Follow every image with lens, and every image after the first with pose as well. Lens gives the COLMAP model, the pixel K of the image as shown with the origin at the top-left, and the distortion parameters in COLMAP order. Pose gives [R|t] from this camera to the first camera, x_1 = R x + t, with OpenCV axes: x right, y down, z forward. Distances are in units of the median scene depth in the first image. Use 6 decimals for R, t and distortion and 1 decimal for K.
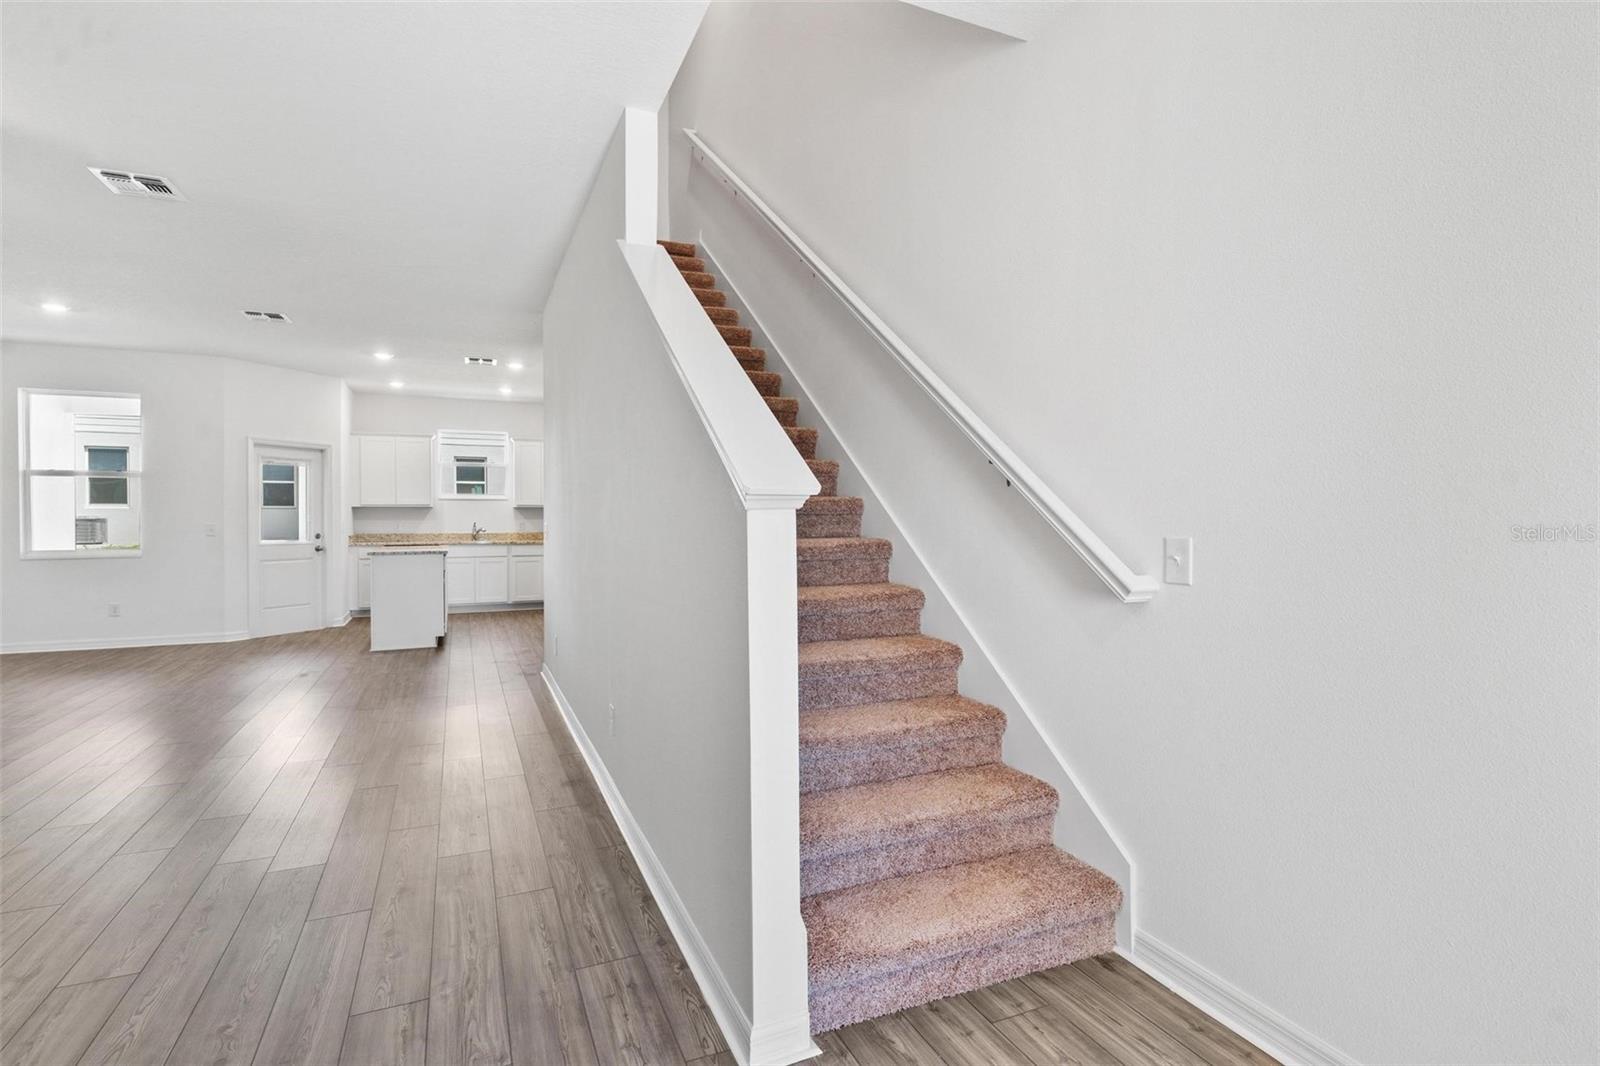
lens RADIAL K [[775.3, 0, 800.0], [0, 775.3, 533.0], [0, 0, 1]] dist [-0.001473, 0.000301]
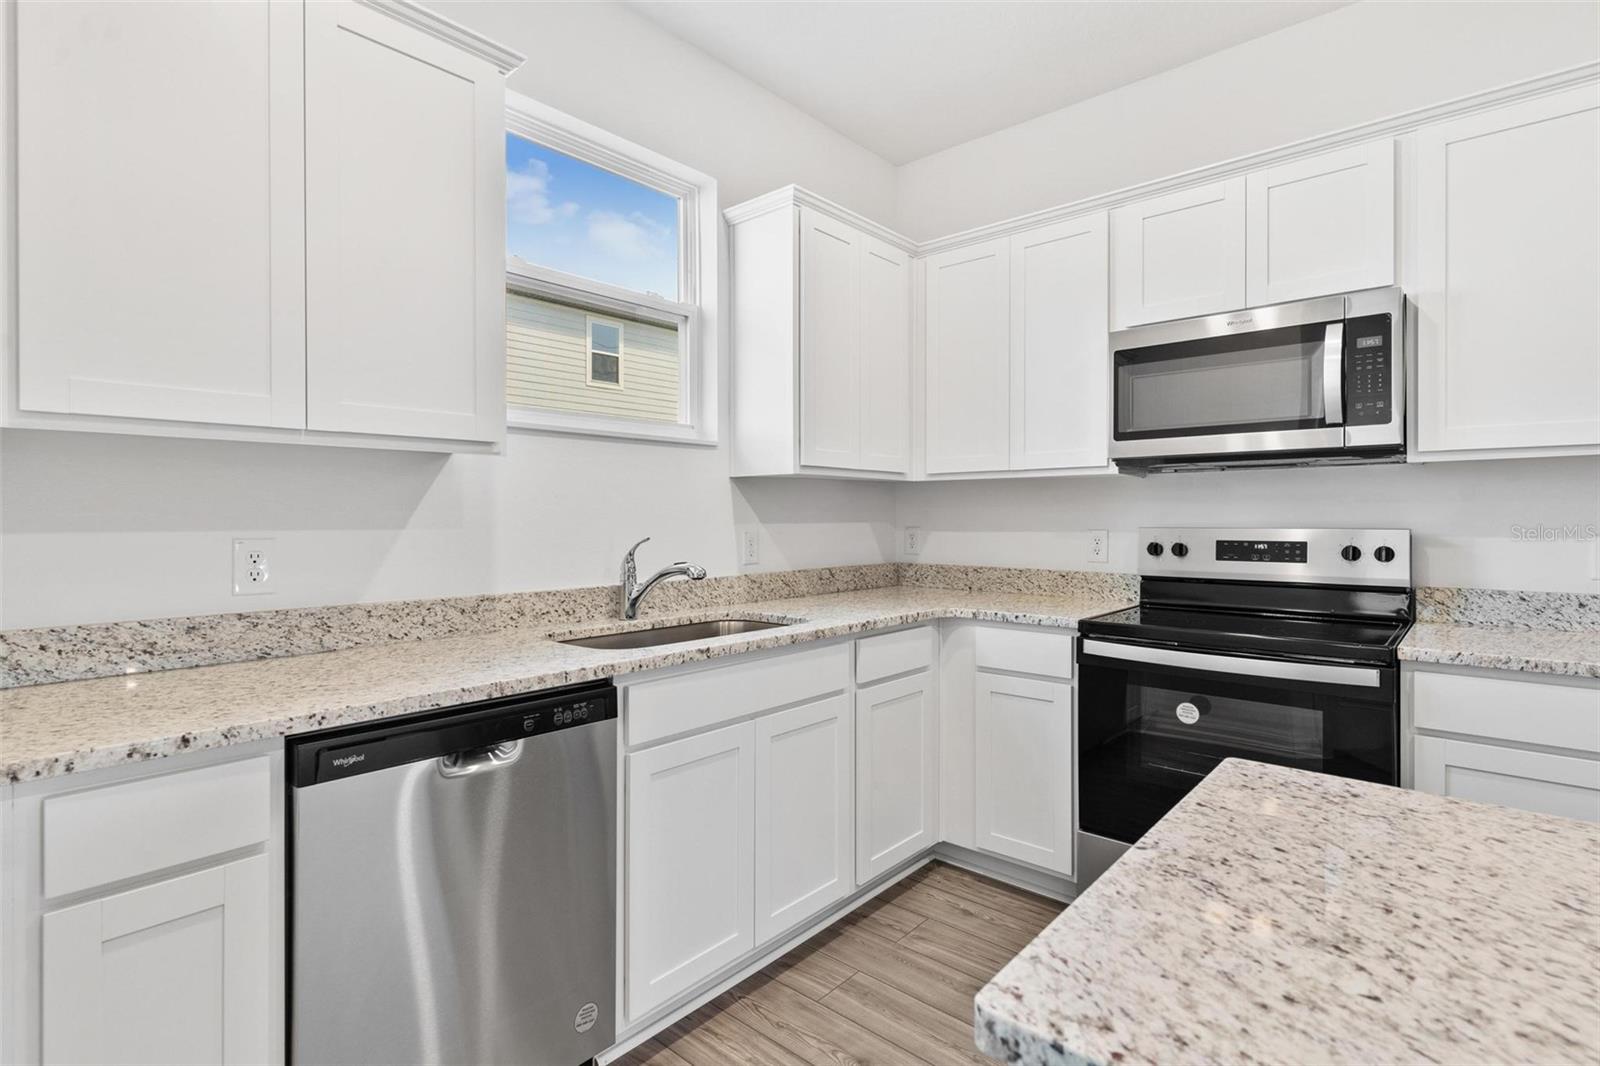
lens RADIAL K [[780.3, 0, 797.8], [0, 780.3, 518.8], [0, 0, 1]] dist [-0.000724, 0.000737]
pose [[0.909036, -0.002003, 0.416712, -0.568888], [0.009196, 0.999841, -0.015256, -0.018411], [-0.416615, 0.017700, 0.908911, 0.939981]]
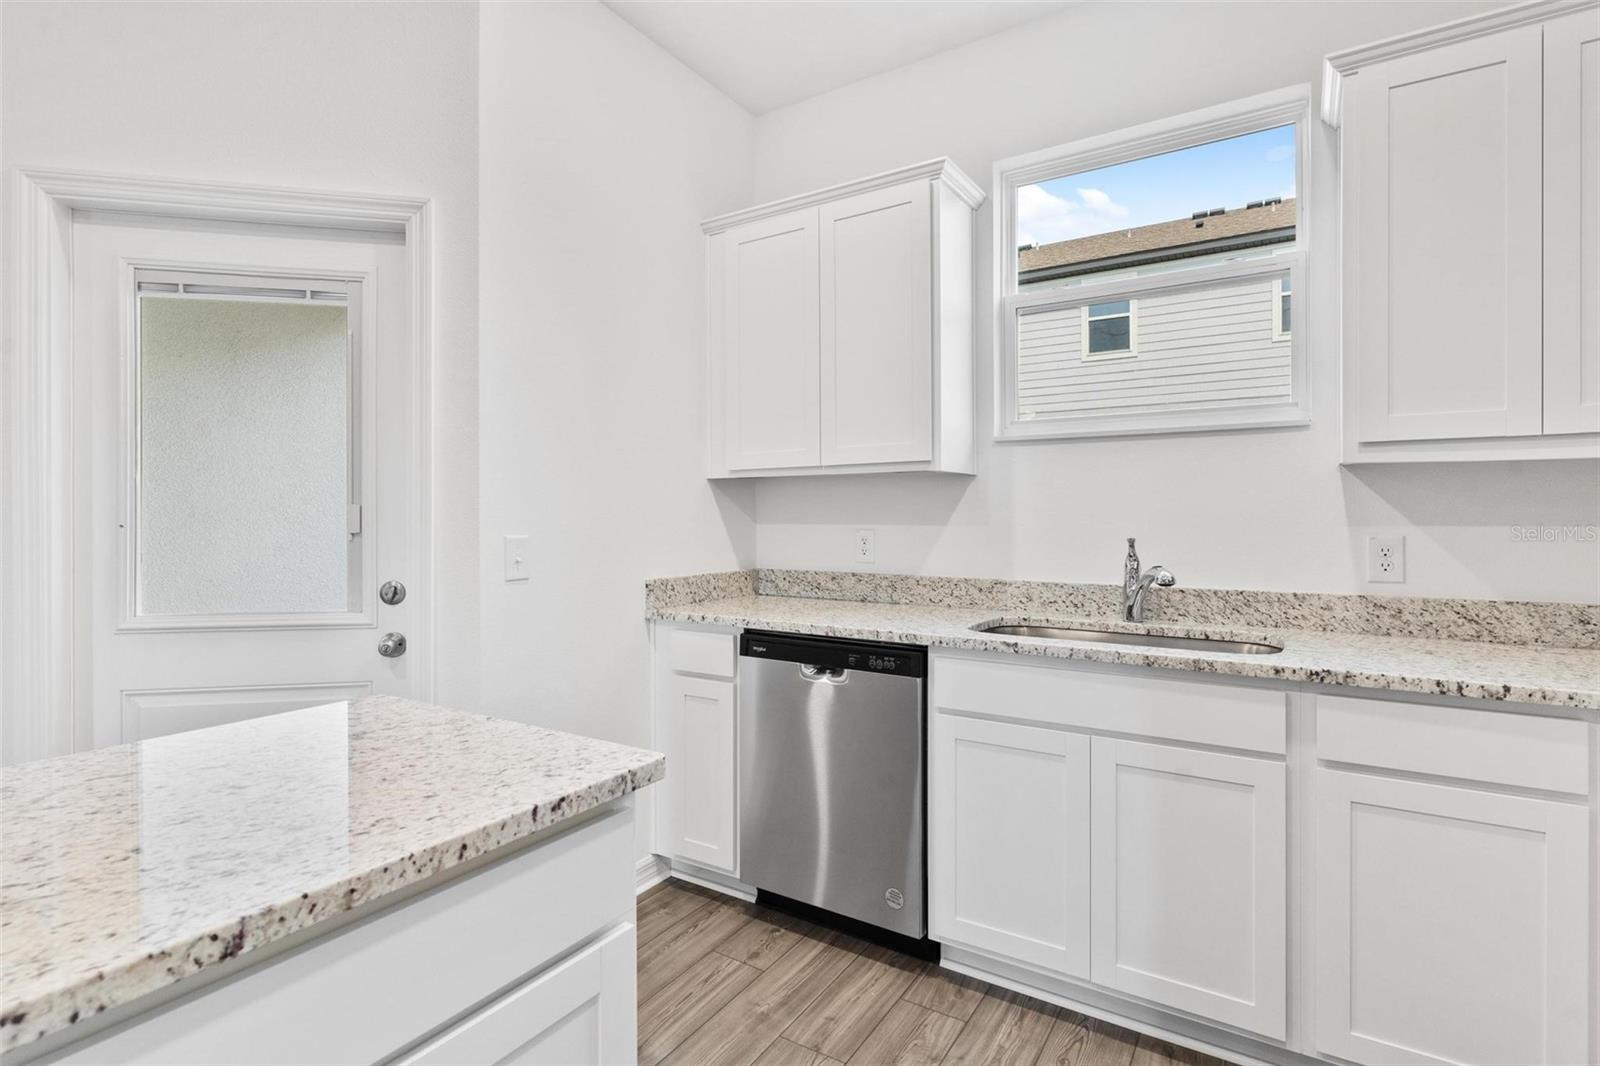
lens RADIAL K [[780.3, 0, 797.8], [0, 780.3, 518.8], [0, 0, 1]] dist [-0.000724, 0.000737]
pose [[0.554952, 0.002179, -0.831880, -0.351728], [-0.014740, 0.999865, -0.007214, -0.019317], [0.831752, 0.016266, 0.554909, 0.969809]]
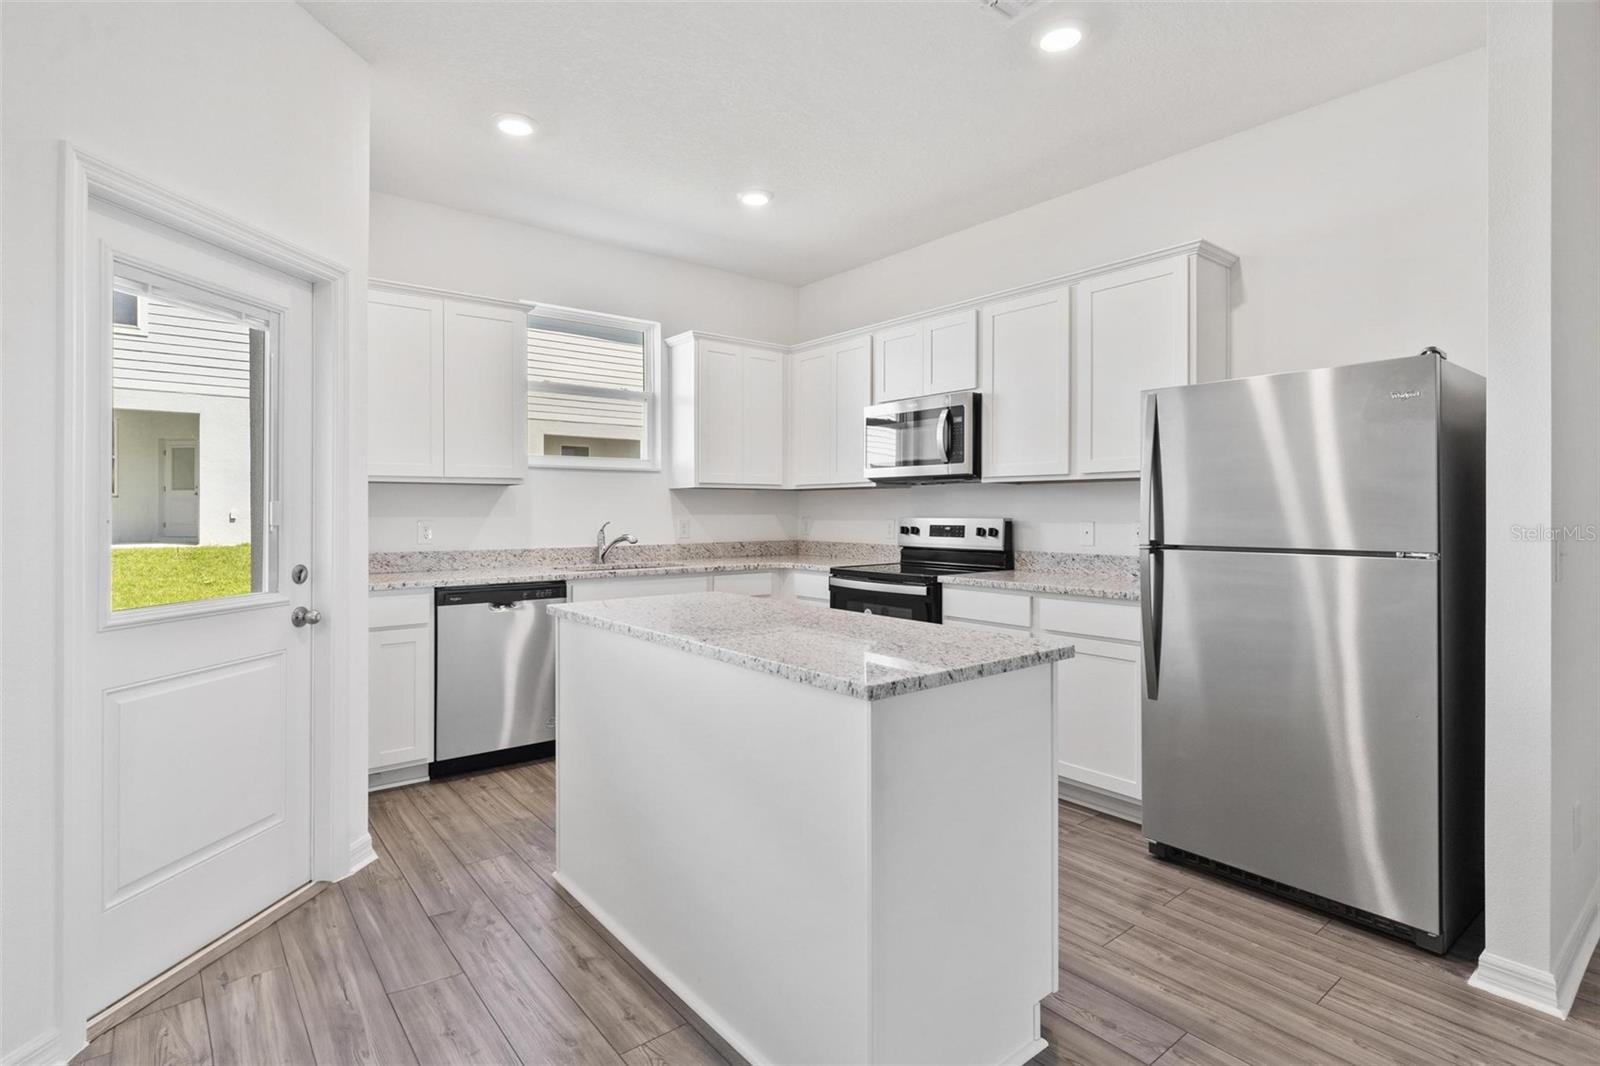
lens RADIAL K [[783.3, 0, 796.0], [0, 783.3, 511.5], [0, 0, 1]] dist [-0.001368, 0.000236]
pose [[0.967226, -0.000869, 0.253914, -0.516112], [0.005343, 0.999842, -0.016929, -0.013888], [-0.253859, 0.017731, 0.967079, 0.666409]]
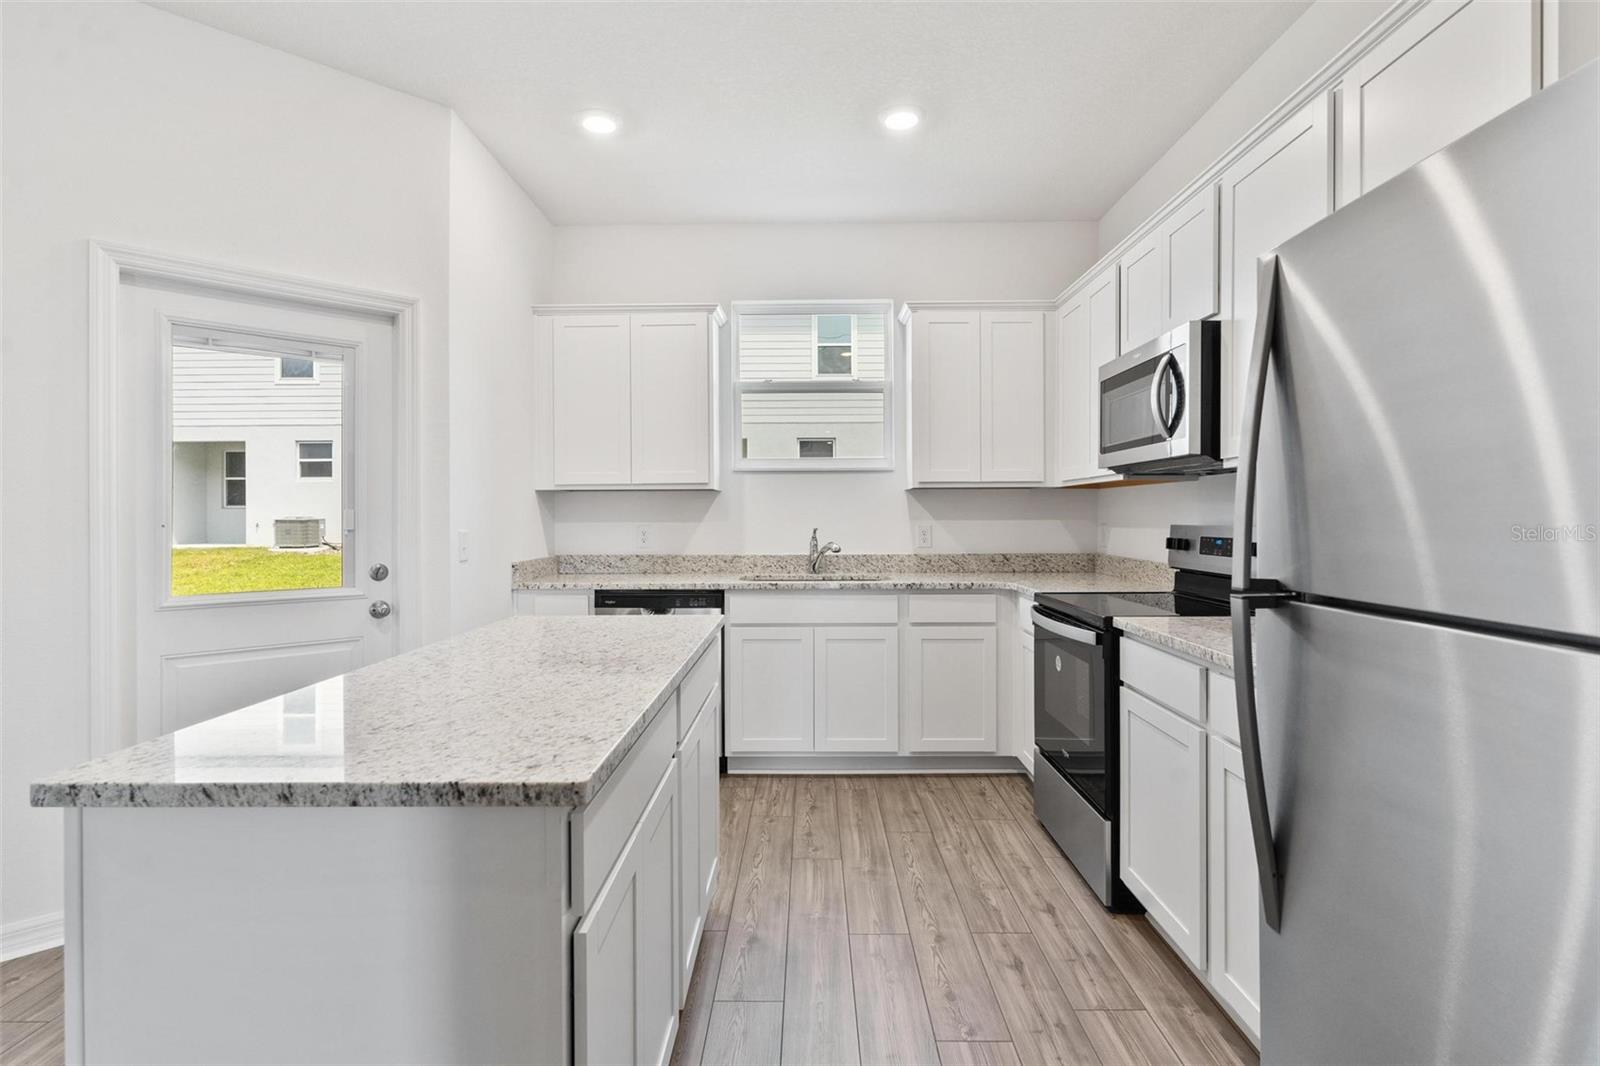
lens RADIAL K [[780.3, 0, 797.8], [0, 780.3, 518.8], [0, 0, 1]] dist [-0.000724, 0.000737]
pose [[0.908654, -0.002109, -0.417544, -0.316309], [-0.003790, 0.999904, -0.013298, -0.015688], [0.417532, 0.013665, 0.908559, 0.768312]]
